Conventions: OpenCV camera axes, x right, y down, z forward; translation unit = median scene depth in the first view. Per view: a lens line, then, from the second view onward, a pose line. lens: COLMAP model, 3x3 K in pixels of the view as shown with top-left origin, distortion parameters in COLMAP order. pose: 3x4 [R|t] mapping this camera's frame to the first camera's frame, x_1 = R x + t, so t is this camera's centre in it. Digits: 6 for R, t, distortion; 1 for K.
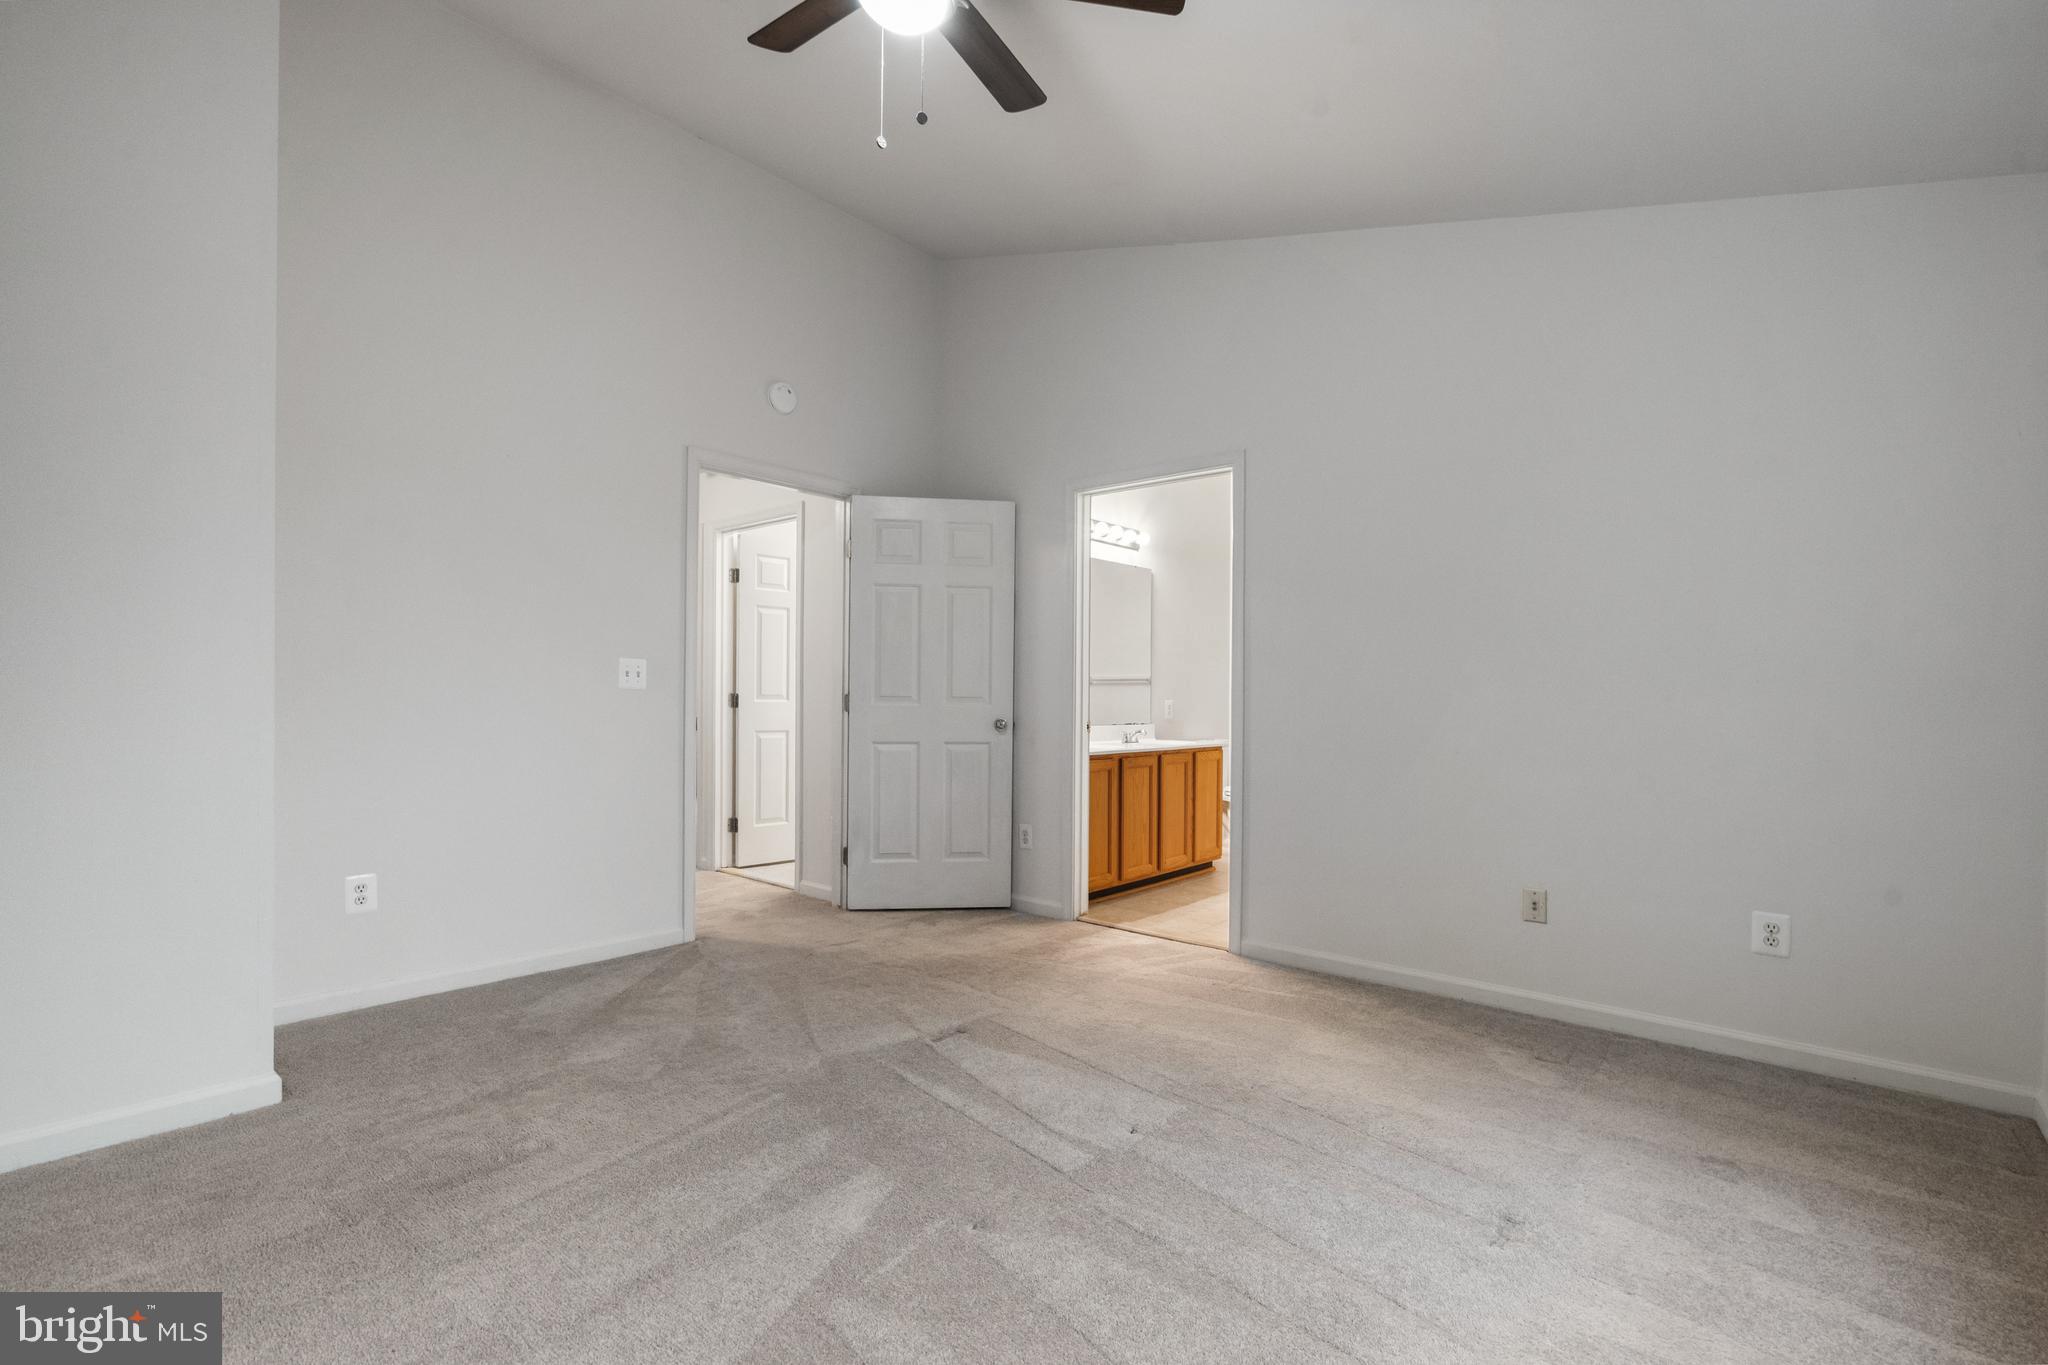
lens RADIAL K [[930.0, 0, 1024.0], [0, 930.0, 682.5], [0, 0, 1]] dist [-0.000613, -0.000034]
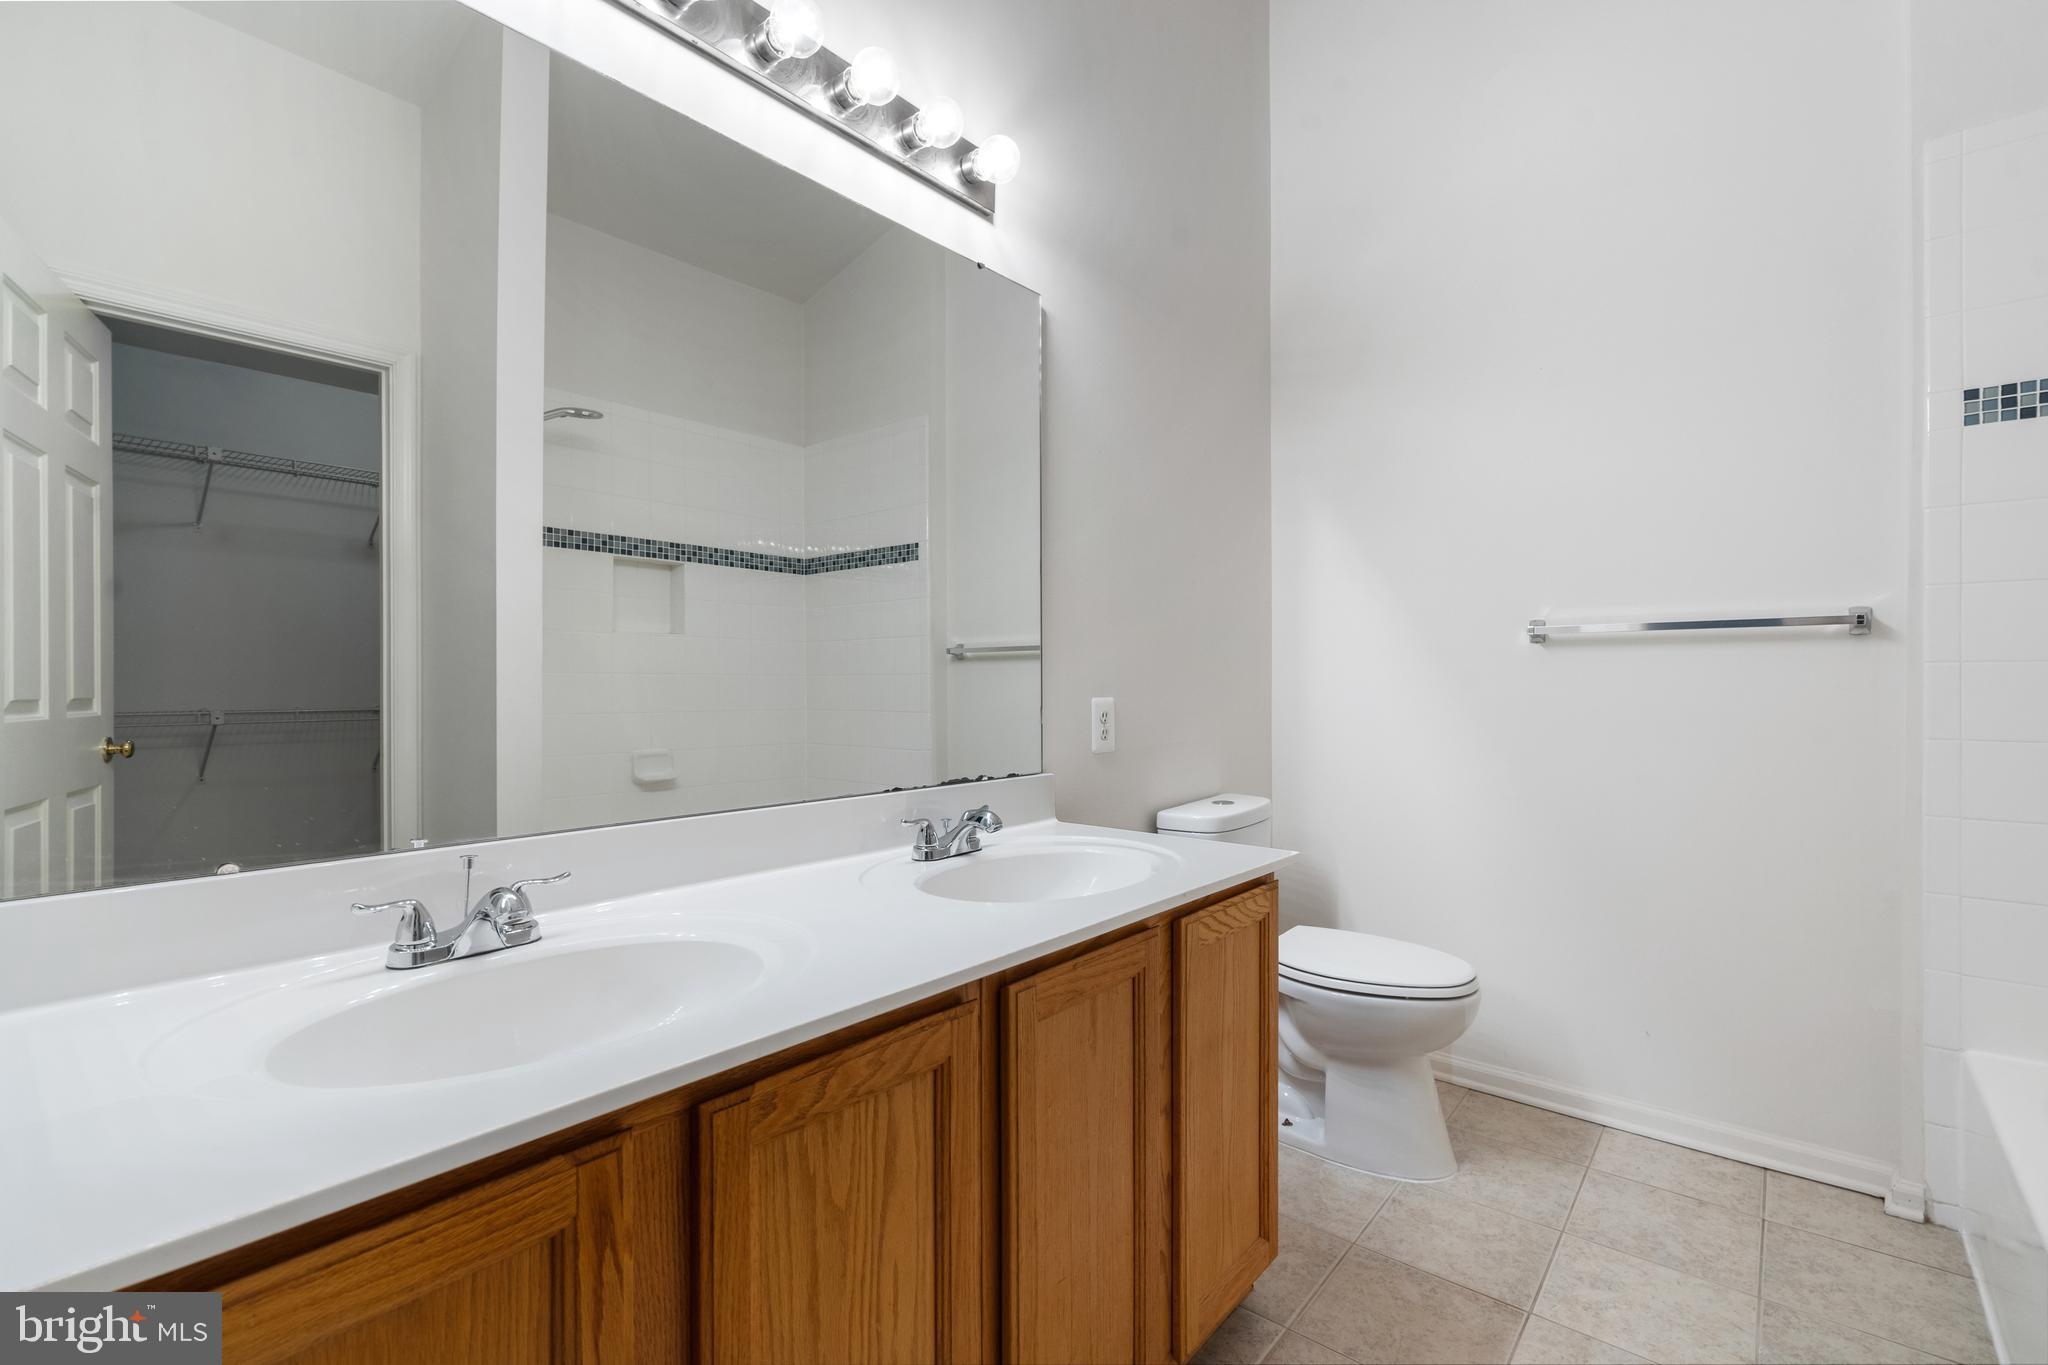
lens RADIAL K [[930.0, 0, 1024.0], [0, 930.0, 682.5], [0, 0, 1]] dist [-0.000613, -0.000034]
pose [[0.999781, -0.006809, 0.019804, 0.139163], [0.006581, 0.999911, 0.011582, 0.009715], [-0.019881, -0.011449, 0.999737, 0.756807]]
